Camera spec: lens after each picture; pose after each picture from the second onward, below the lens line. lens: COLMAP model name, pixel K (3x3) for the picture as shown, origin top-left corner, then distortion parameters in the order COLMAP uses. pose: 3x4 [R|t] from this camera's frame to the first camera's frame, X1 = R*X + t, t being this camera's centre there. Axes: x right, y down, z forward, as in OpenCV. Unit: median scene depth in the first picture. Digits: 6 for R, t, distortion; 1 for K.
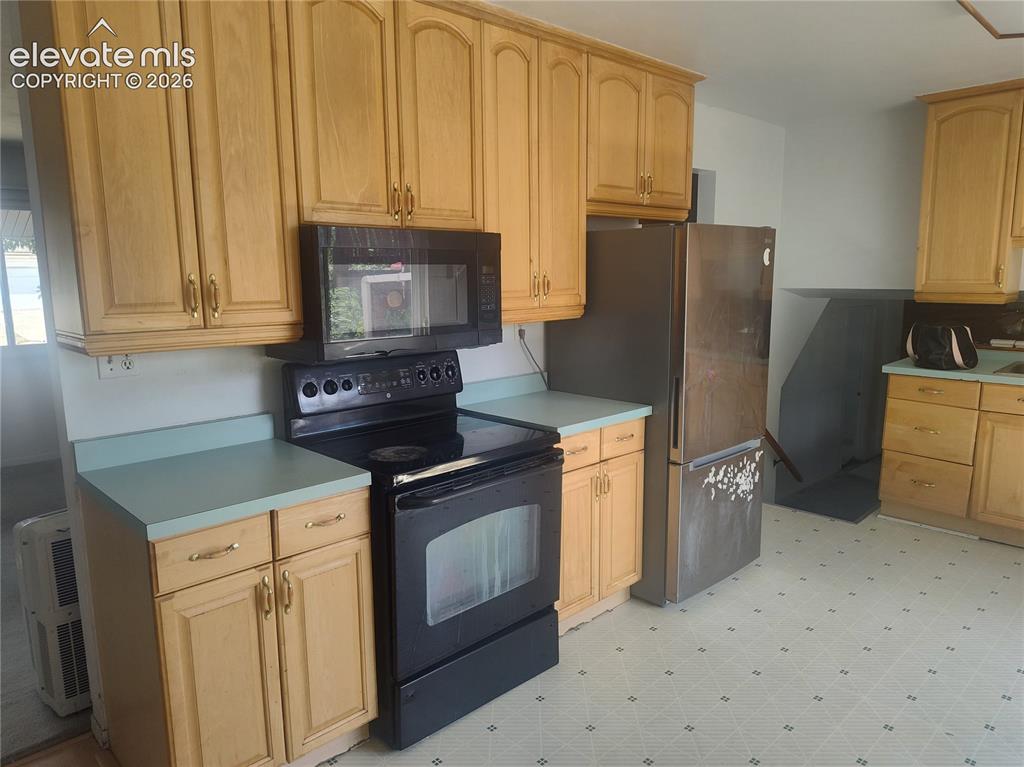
lens RADIAL K [[699.2, 0, 519.5], [0, 699.2, 390.1], [0, 0, 1]] dist [0.027871, -0.024879]
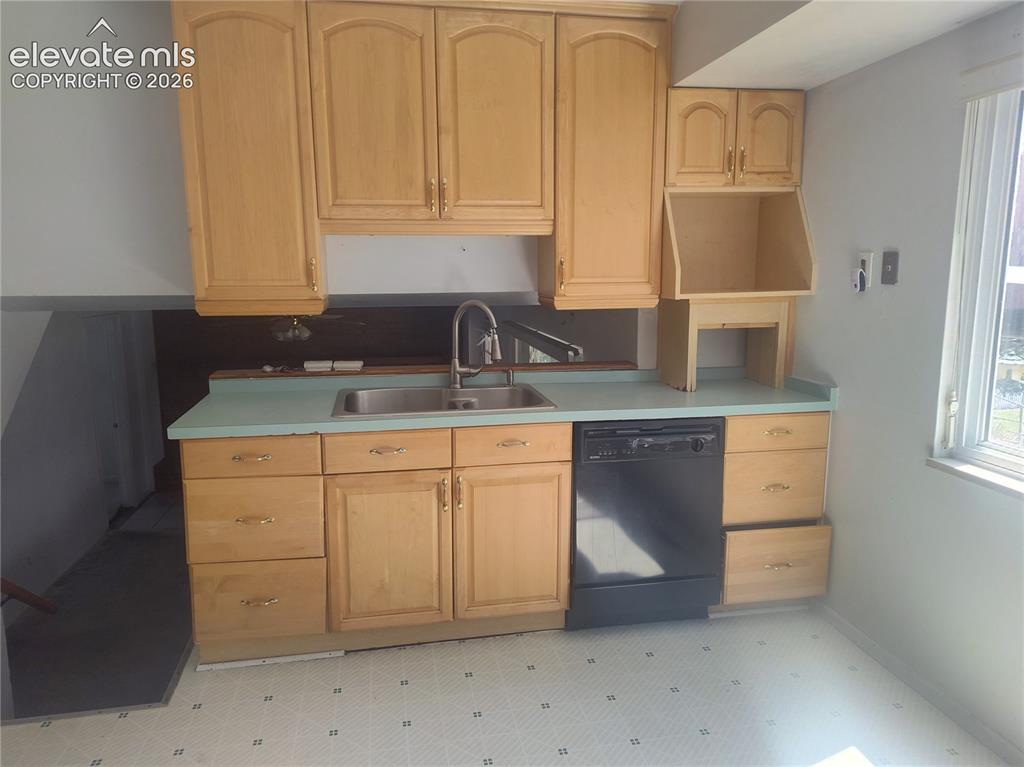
lens RADIAL K [[699.2, 0, 516.8], [0, 699.2, 377.9], [0, 0, 1]] dist [0.027871, -0.024879]
pose [[0.549842, -0.120936, 0.826467, 0.196639], [0.139777, 0.988832, 0.051702, -0.064228], [-0.823490, 0.087093, 0.560605, 0.426285]]
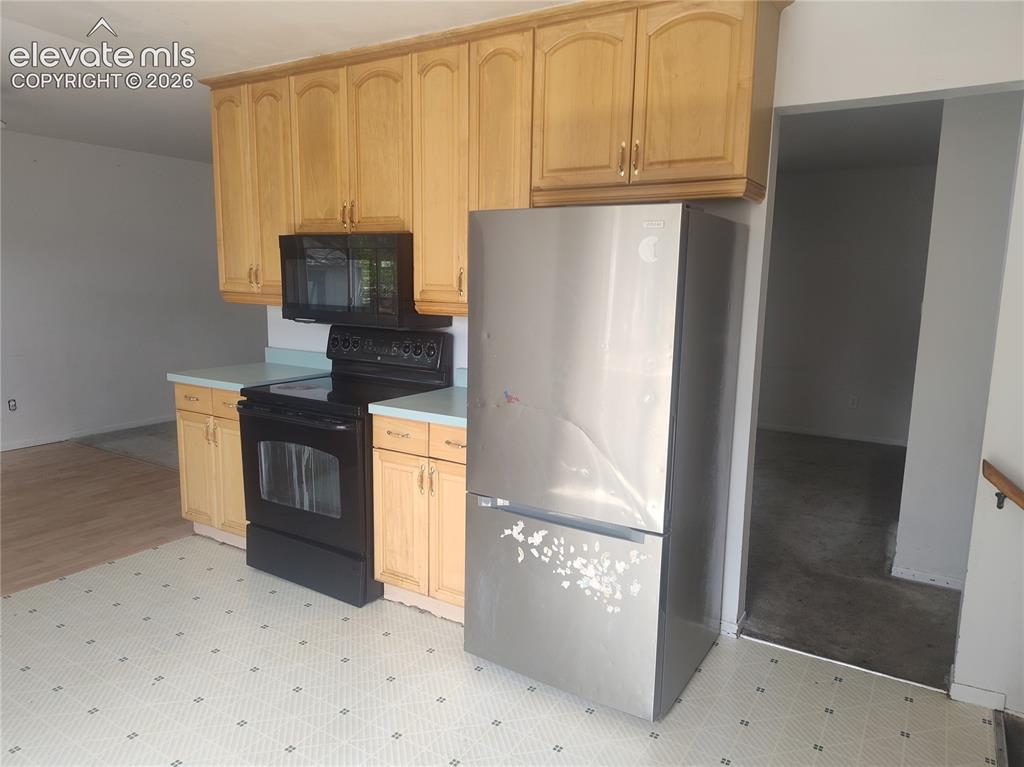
lens RADIAL K [[699.2, 0, 513.9], [0, 699.2, 375.2], [0, 0, 1]] dist [0.027871, -0.024879]
pose [[0.244240, 0.172032, -0.954333, 1.536488], [-0.167677, 0.976806, 0.133170, -0.236793], [0.955108, 0.127495, 0.267421, 1.177733]]
